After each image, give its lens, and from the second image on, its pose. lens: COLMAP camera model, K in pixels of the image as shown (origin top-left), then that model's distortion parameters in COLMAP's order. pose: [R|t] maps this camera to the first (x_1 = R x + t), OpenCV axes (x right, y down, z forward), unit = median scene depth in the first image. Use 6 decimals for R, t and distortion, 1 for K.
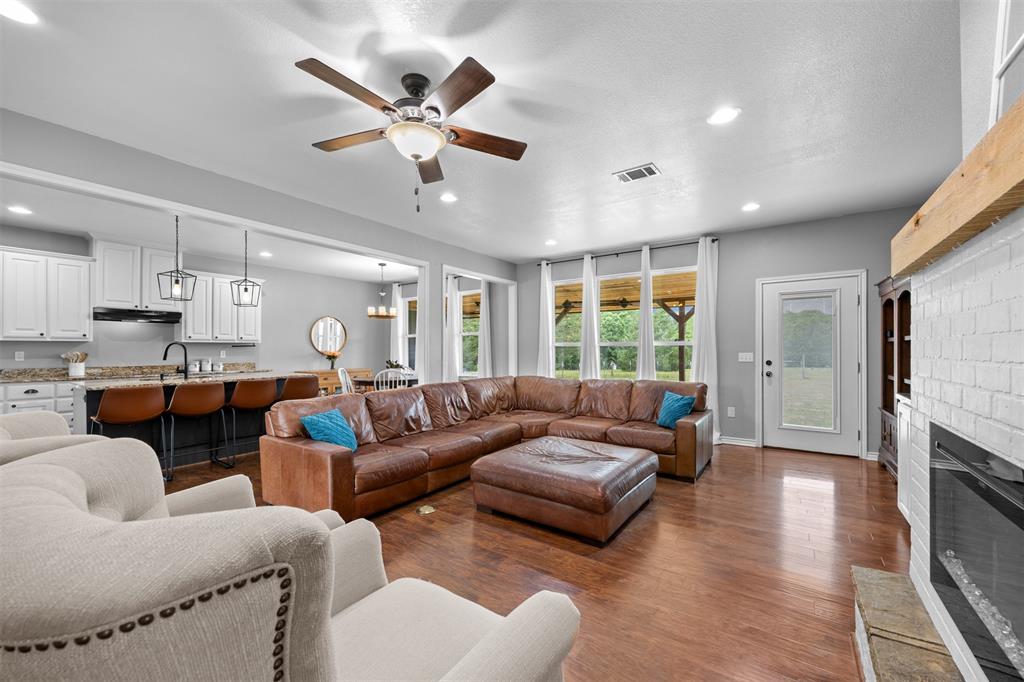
lens RADIAL K [[404.2, 0, 515.7], [0, 404.2, 345.4], [0, 0, 1]] dist [0.000651, 0.000067]
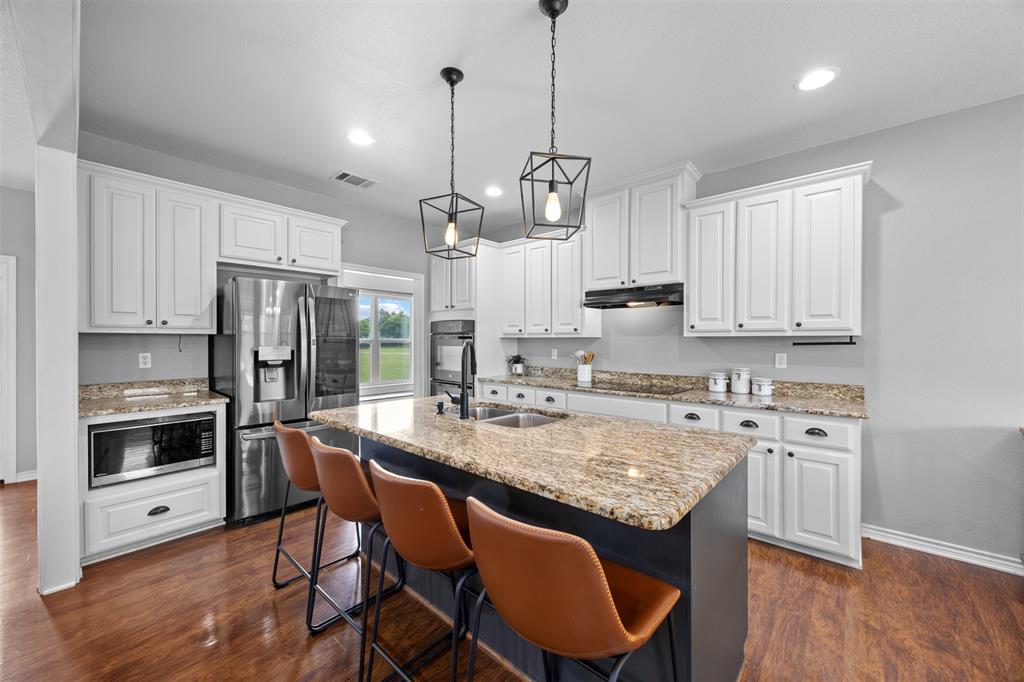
lens RADIAL K [[391.3, 0, 513.9], [0, 391.3, 341.3], [0, 0, 1]] dist [-0.002404, 0.000192]
pose [[-0.107038, 0.006146, -0.994236, -0.258690], [0.008962, 0.999946, 0.005216, -0.006377], [0.994215, -0.008352, -0.107087, 0.783147]]
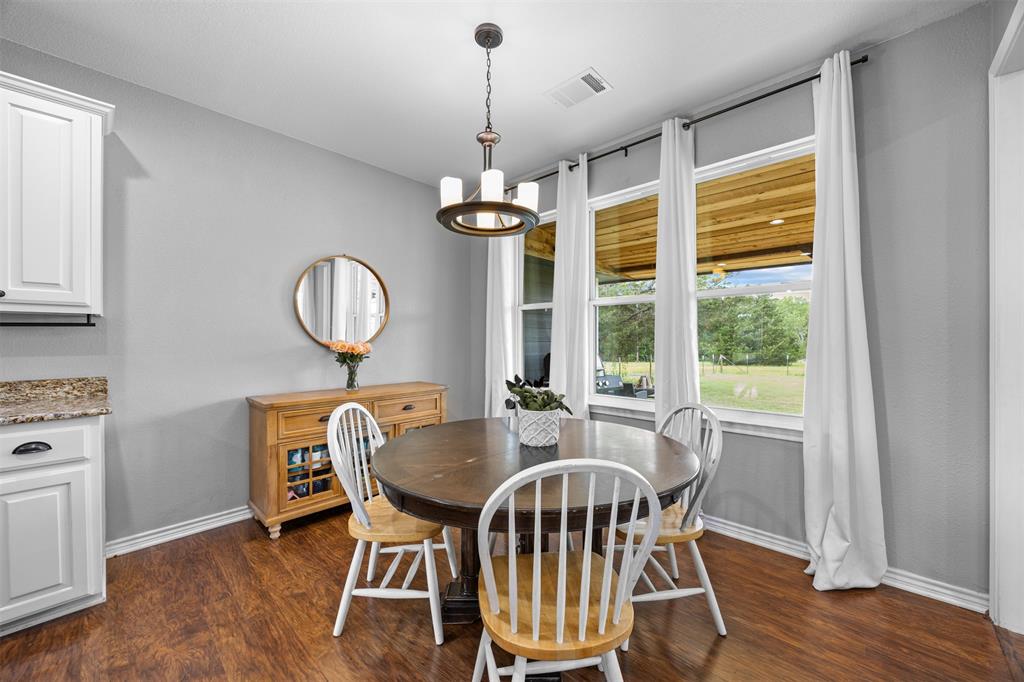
lens RADIAL K [[391.3, 0, 513.9], [0, 391.3, 341.3], [0, 0, 1]] dist [-0.002404, 0.000192]
pose [[0.989008, 0.003875, -0.147810, -0.305658], [-0.001658, 0.999884, 0.015118, 0.009744], [0.147851, -0.014707, 0.988900, 0.821707]]
